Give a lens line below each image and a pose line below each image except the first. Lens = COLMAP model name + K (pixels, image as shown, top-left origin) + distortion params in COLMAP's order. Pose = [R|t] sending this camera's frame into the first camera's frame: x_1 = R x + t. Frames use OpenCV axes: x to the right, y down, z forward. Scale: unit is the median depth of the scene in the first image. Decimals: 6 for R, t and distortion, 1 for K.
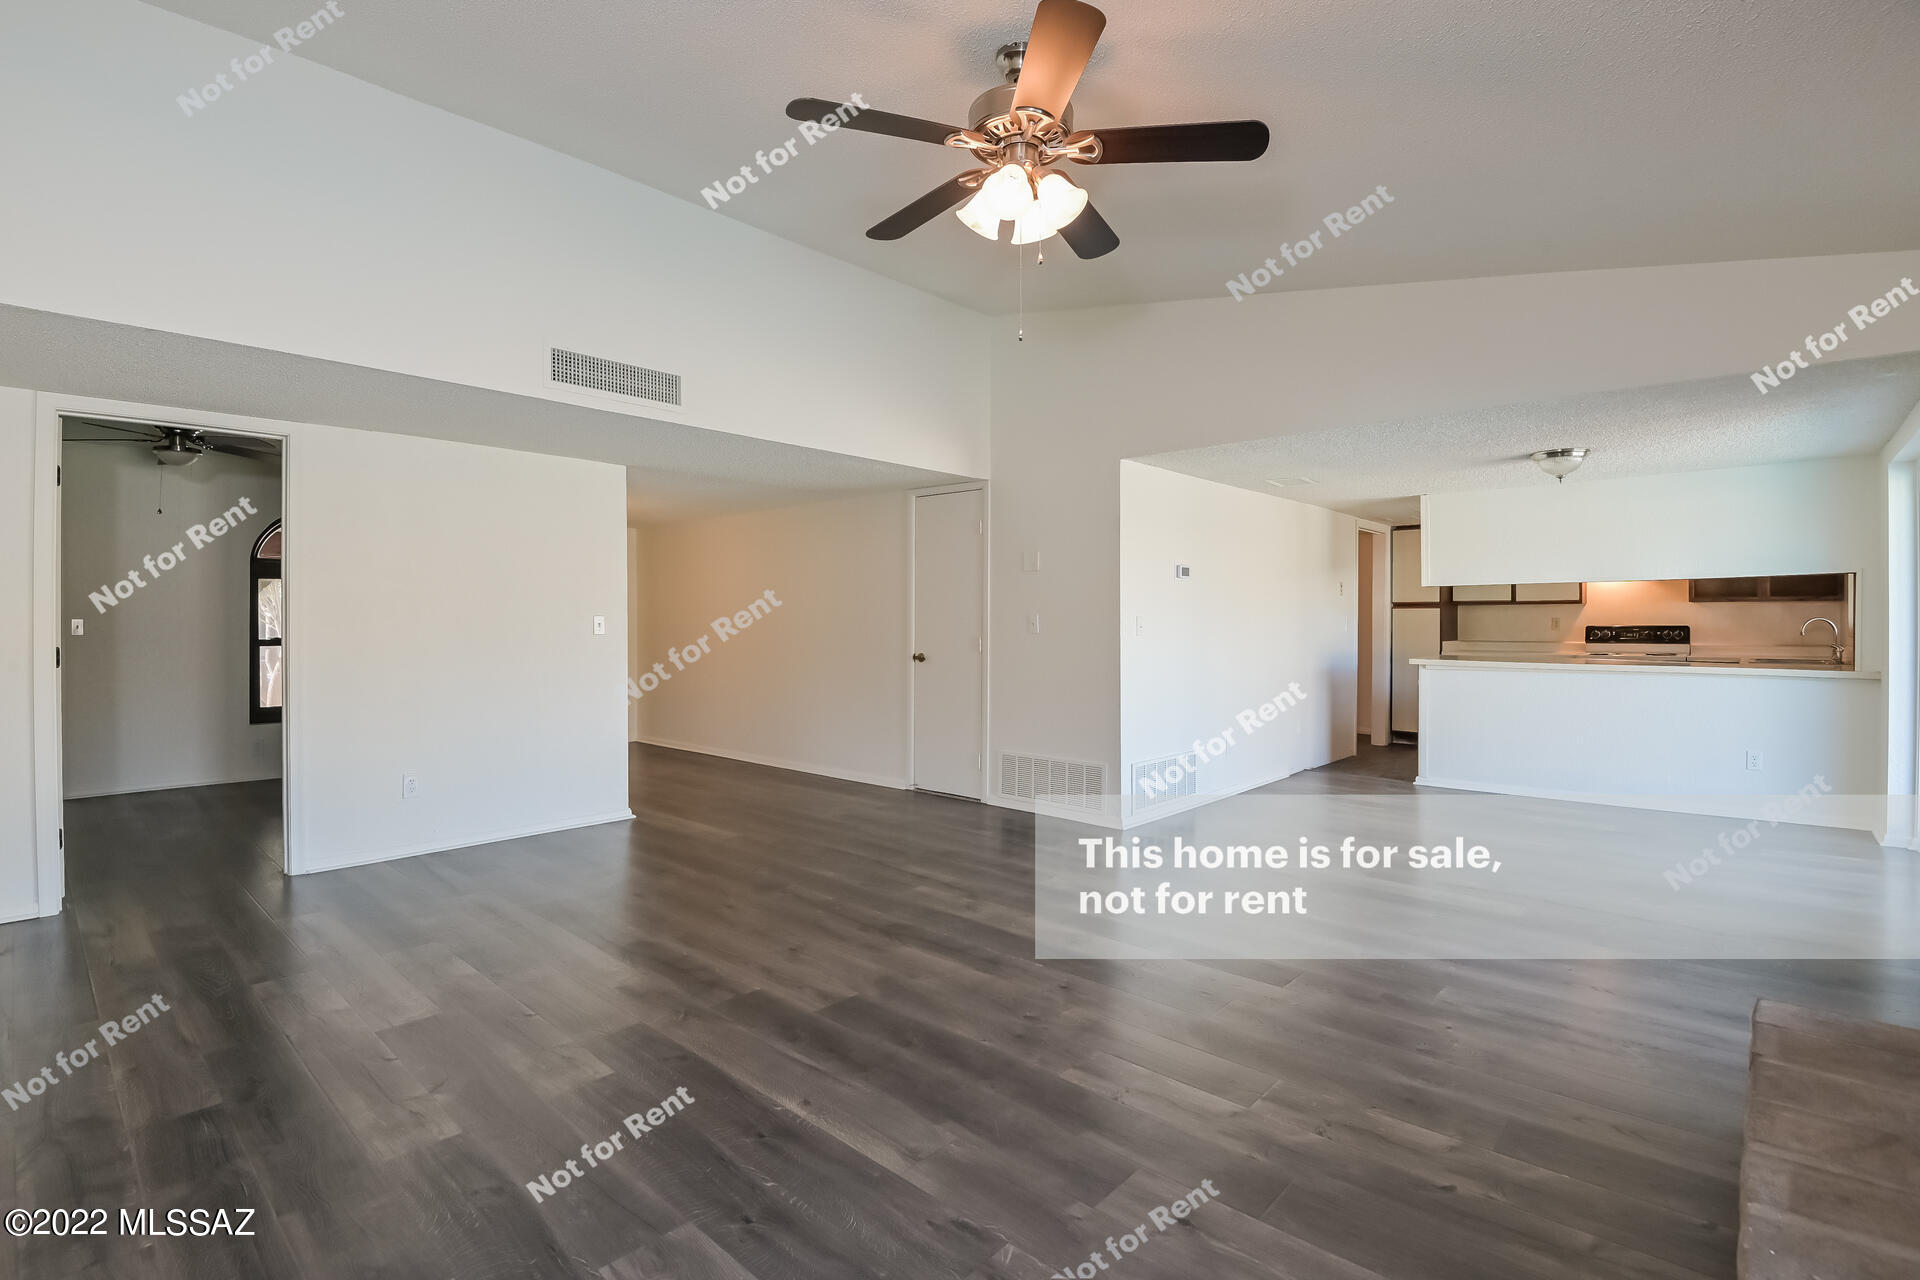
lens RADIAL K [[925.9, 0, 950.5], [0, 925.9, 624.7], [0, 0, 1]] dist [-0.024018, -0.000316]
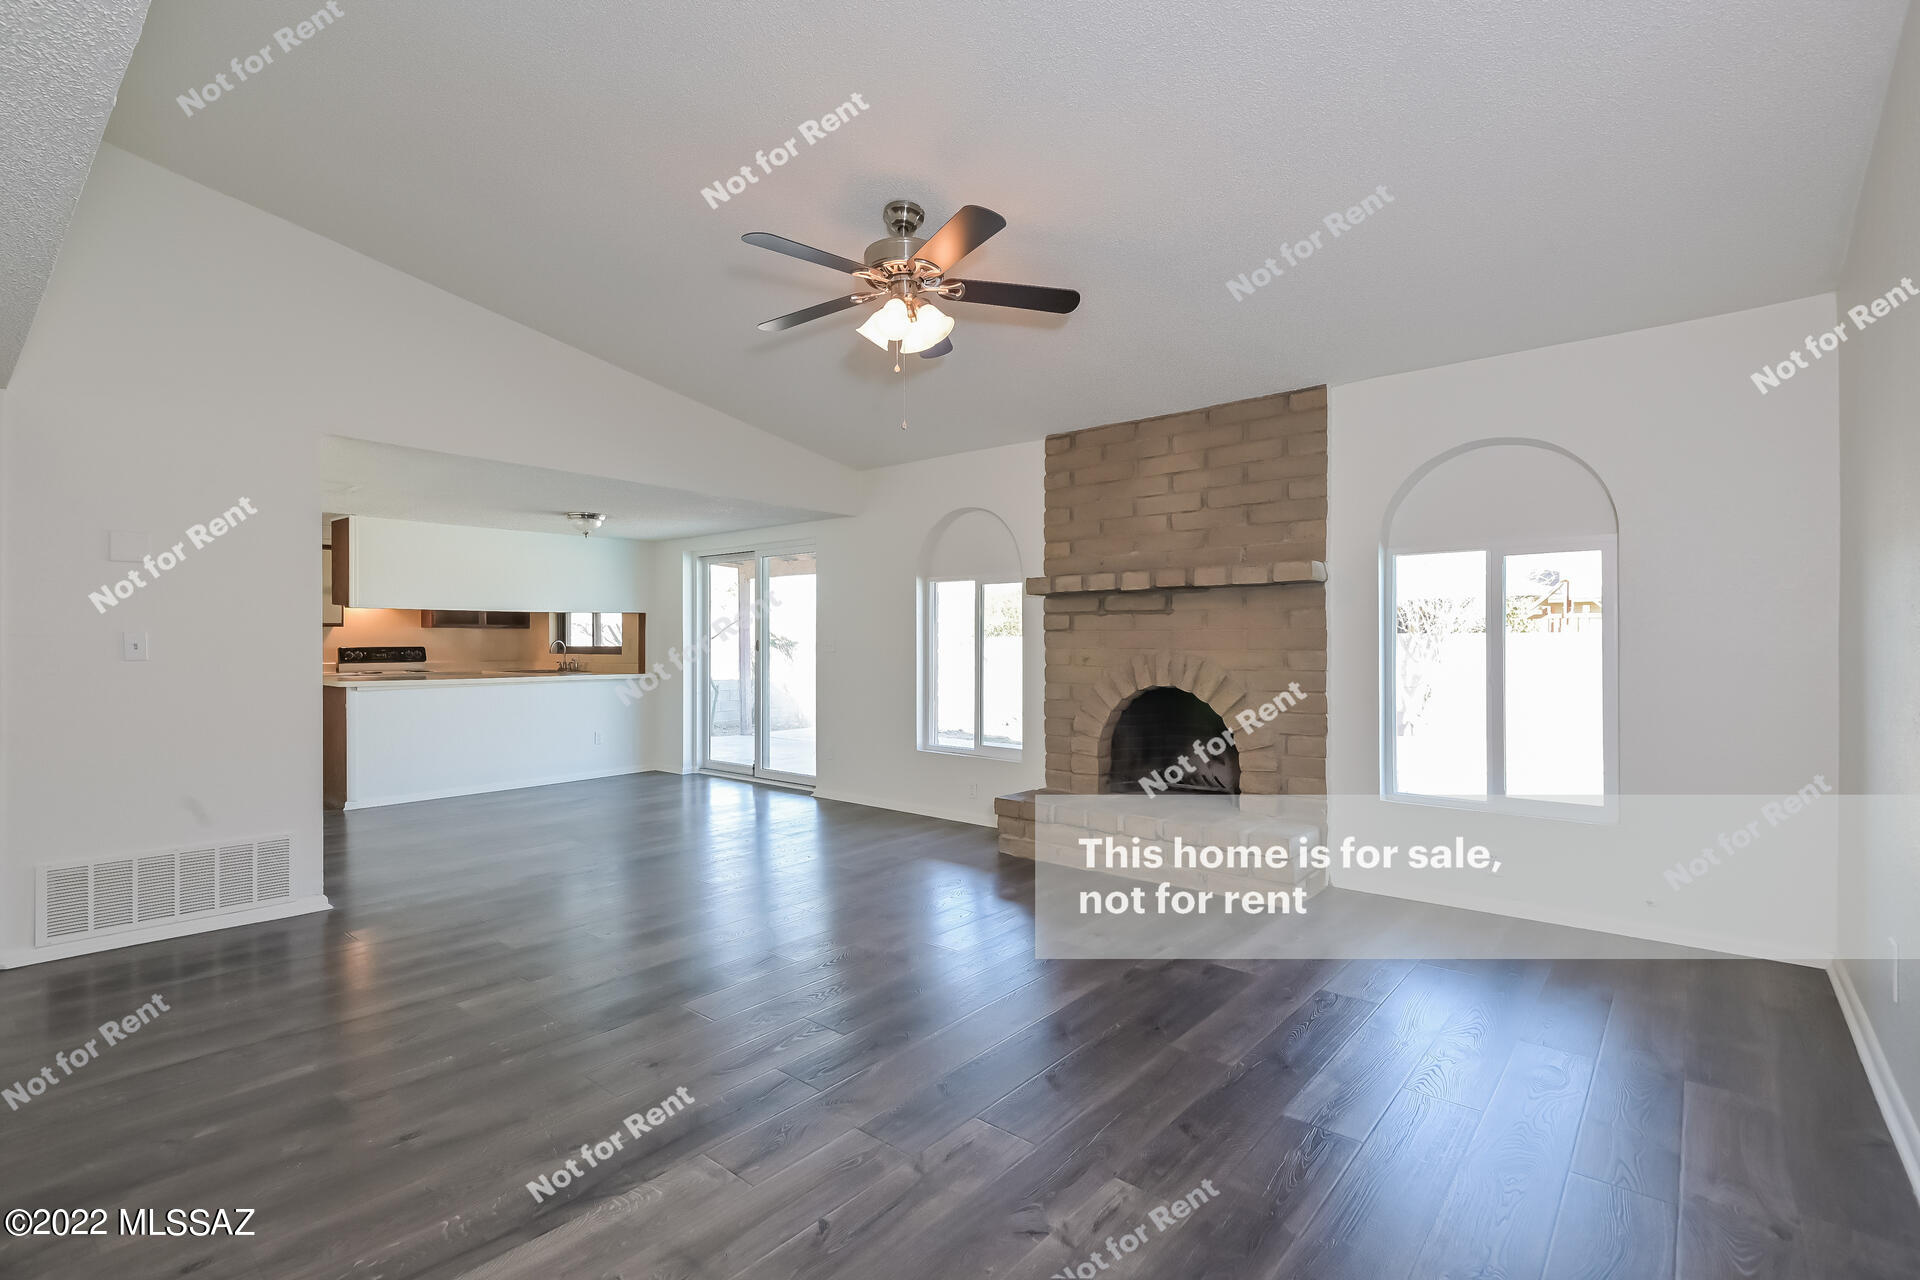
lens RADIAL K [[864.9, 0, 948.1], [0, 864.9, 644.9], [0, 0, 1]] dist [0.049925, -0.029324]
pose [[-0.044285, -0.006286, 0.998999, -0.560896], [0.003894, 0.999972, 0.006465, -0.008322], [-0.999011, 0.004177, -0.044259, 0.466531]]
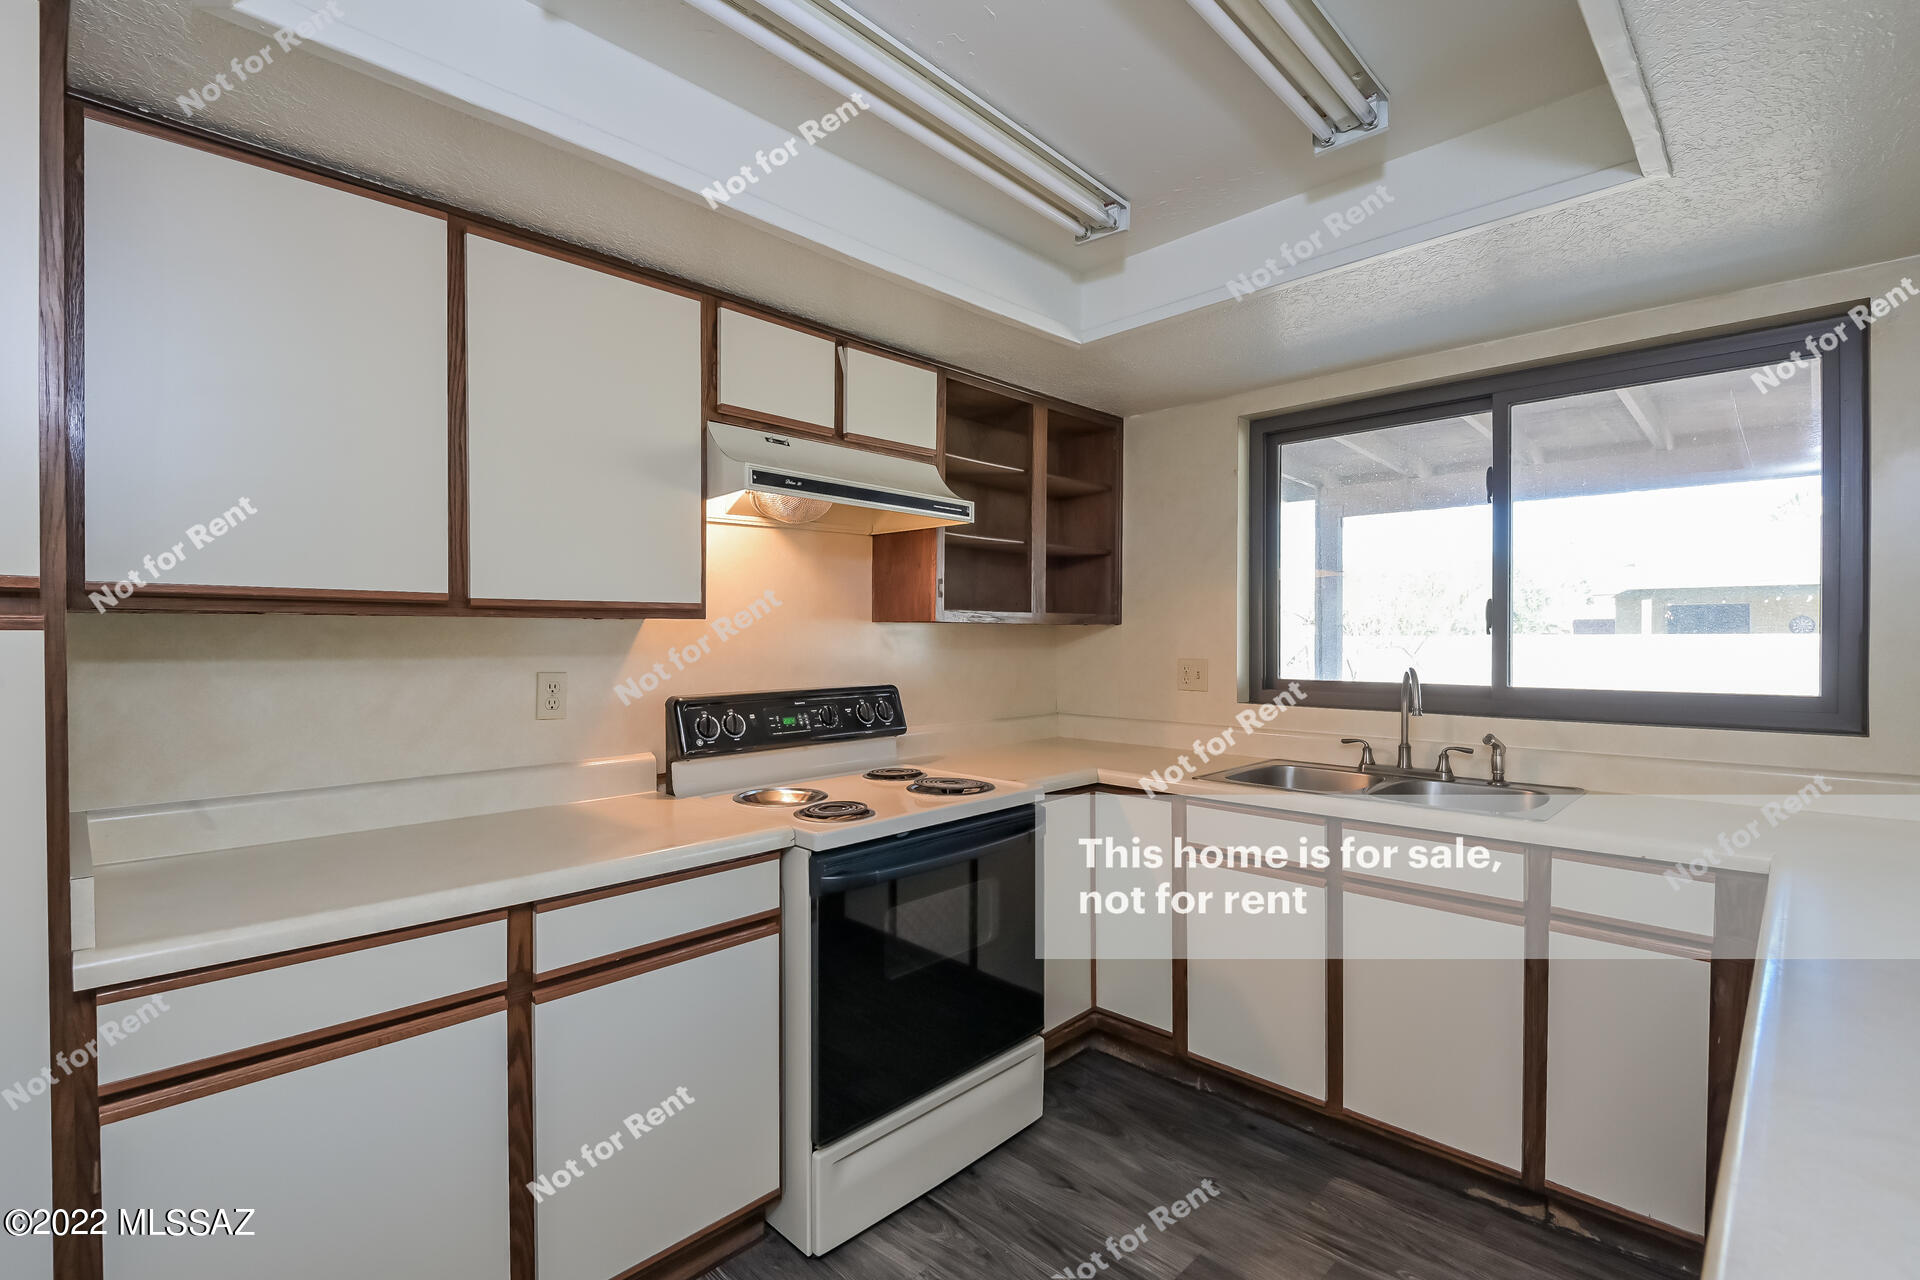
lens RADIAL K [[864.9, 0, 948.1], [0, 864.9, 644.9], [0, 0, 1]] dist [0.049925, -0.029324]
pose [[0.020418, -0.010169, 0.999740, 0.626331], [0.004694, 0.999938, 0.010075, -0.025189], [-0.999781, 0.004487, 0.020465, 1.324352]]
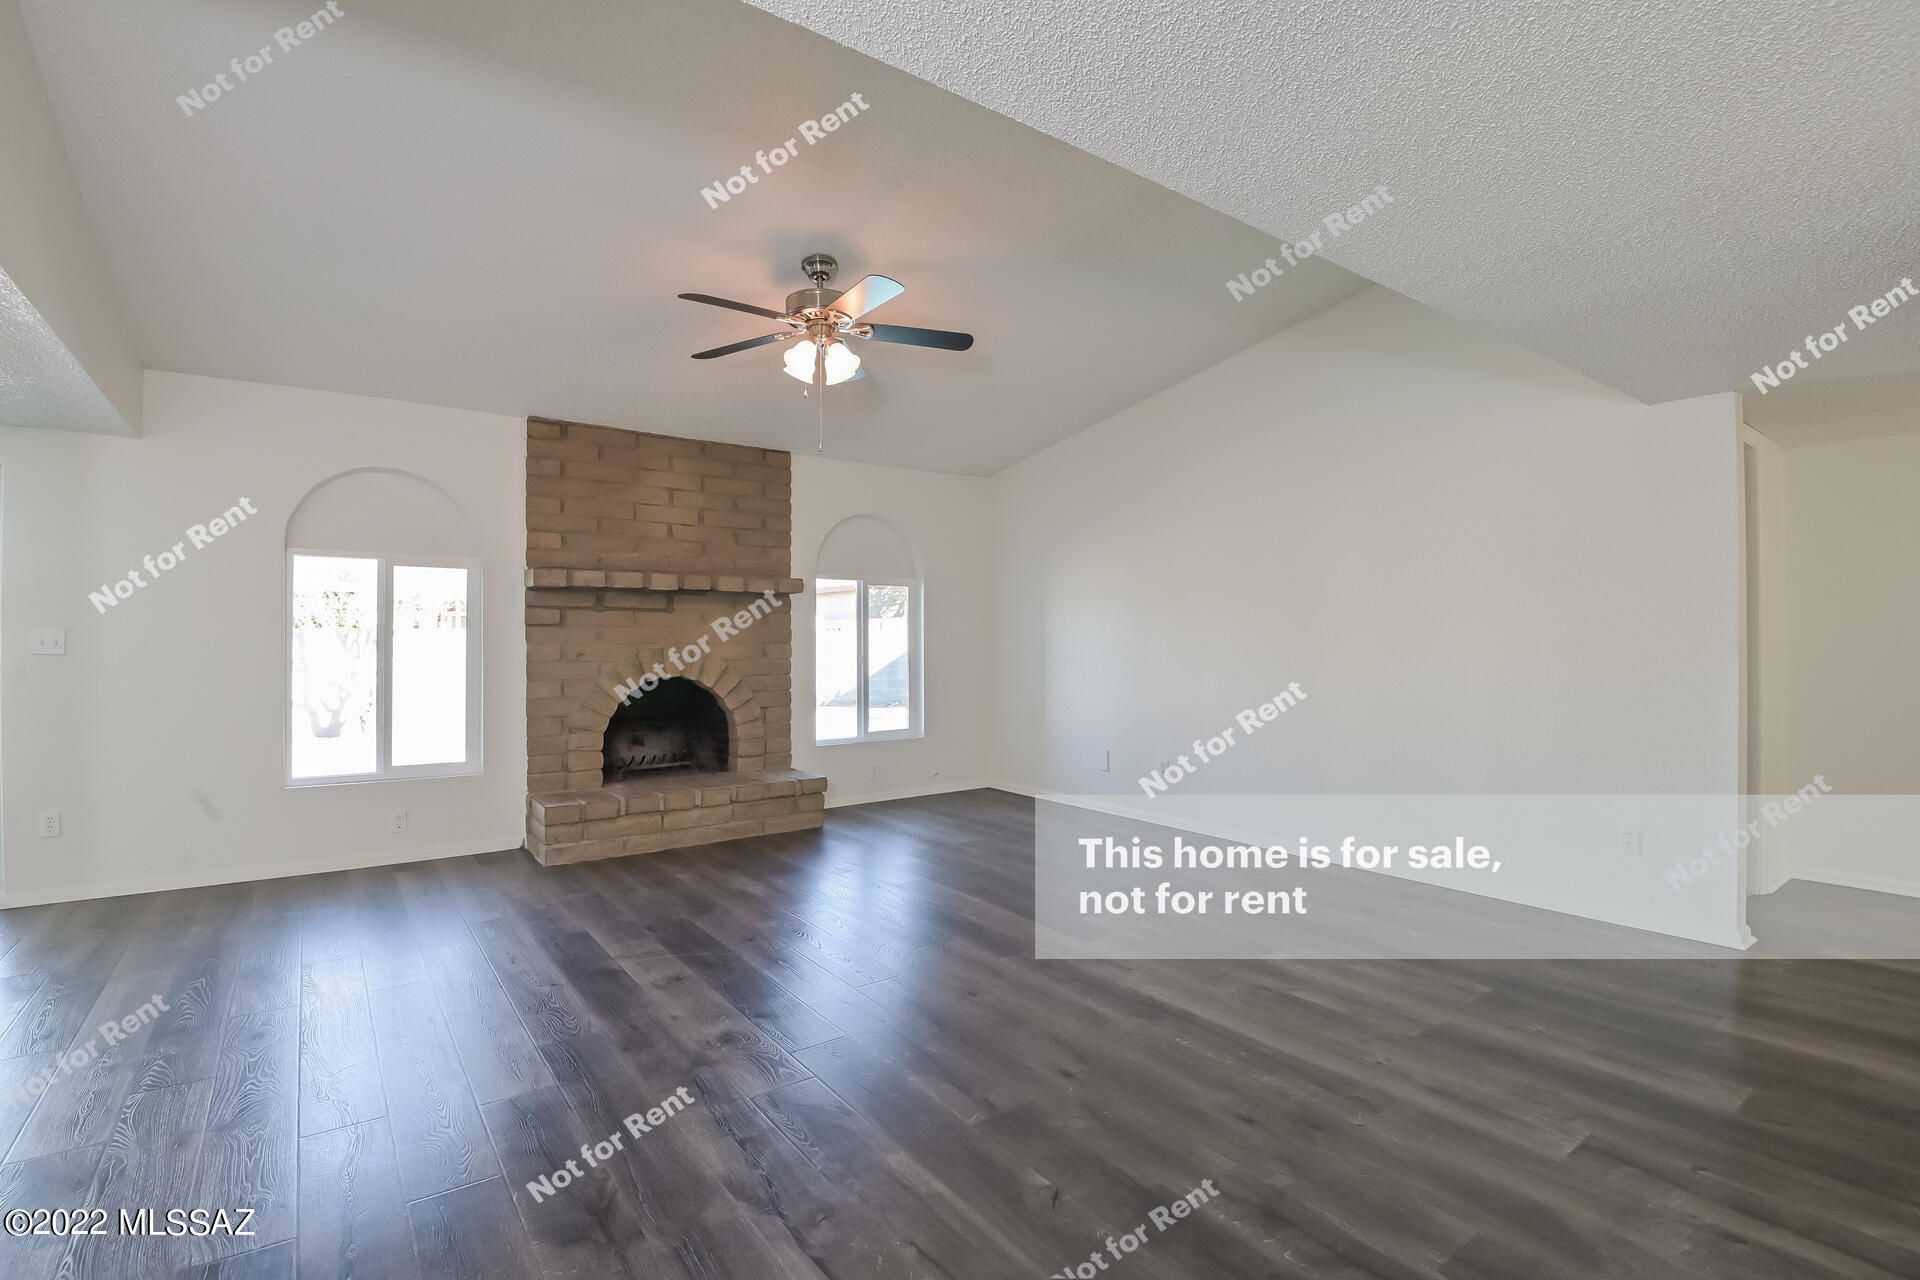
lens RADIAL K [[863.2, 0, 936.8], [0, 863.2, 642.7], [0, 0, 1]] dist [-0.042111, -0.000022]
pose [[-0.978467, 0.002562, 0.206389, -0.187654], [0.002803, 0.999996, 0.000872, 0.000973], [-0.206386, 0.001432, -0.978470, 1.104163]]
